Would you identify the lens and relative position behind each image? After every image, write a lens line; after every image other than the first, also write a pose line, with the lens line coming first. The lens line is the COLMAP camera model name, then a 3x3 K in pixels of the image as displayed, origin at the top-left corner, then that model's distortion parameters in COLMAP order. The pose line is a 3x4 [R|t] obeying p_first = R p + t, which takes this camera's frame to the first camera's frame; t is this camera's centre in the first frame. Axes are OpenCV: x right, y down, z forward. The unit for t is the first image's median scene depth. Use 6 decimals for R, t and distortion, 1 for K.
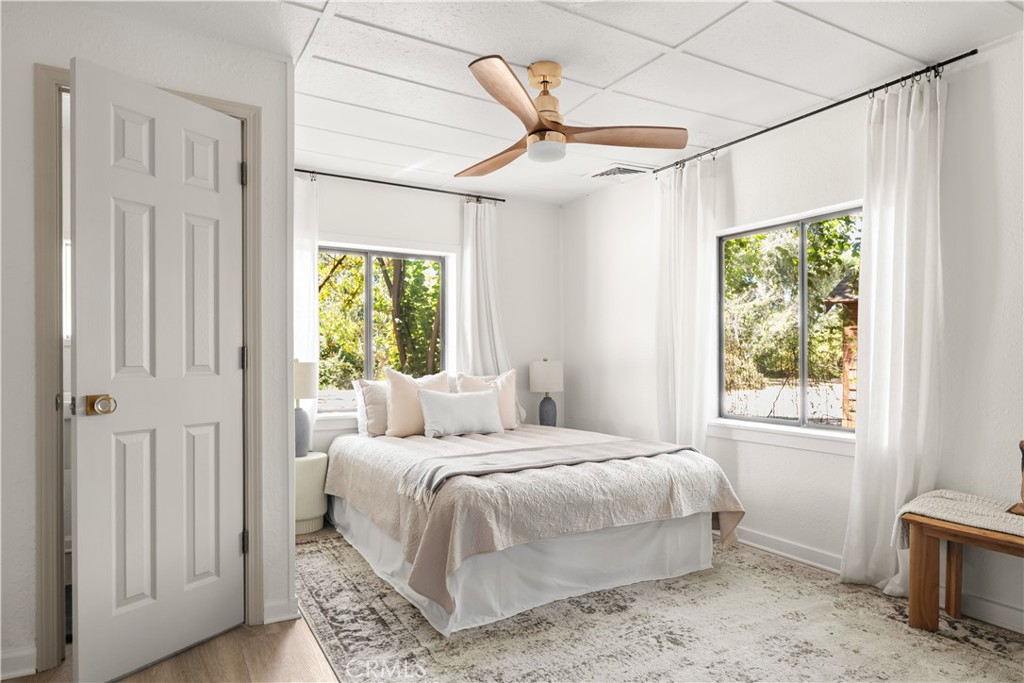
lens RADIAL K [[606.7, 0, 510.9], [0, 606.7, 349.1], [0, 0, 1]] dist [0.002460, 0.001996]
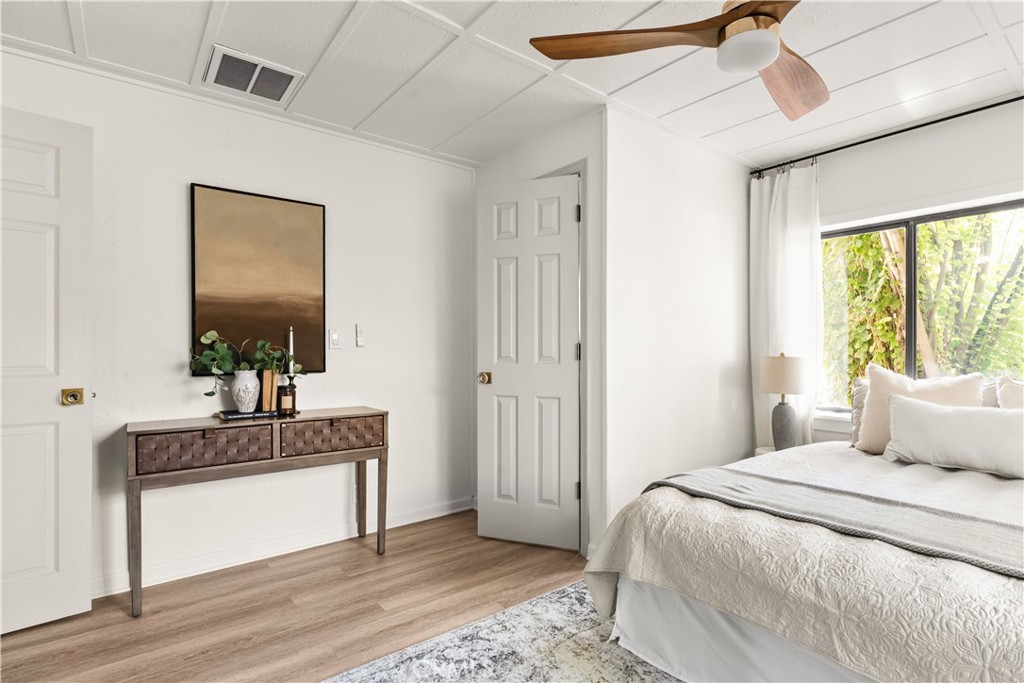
lens RADIAL K [[499.5, 0, 513.7], [0, 499.5, 349.0], [0, 0, 1]] dist [0.003938, -0.000022]
pose [[0.146811, -0.001790, -0.989163, 0.640355], [0.010781, 0.999942, -0.000210, 0.006862], [0.989106, -0.010634, 0.146822, 0.721806]]
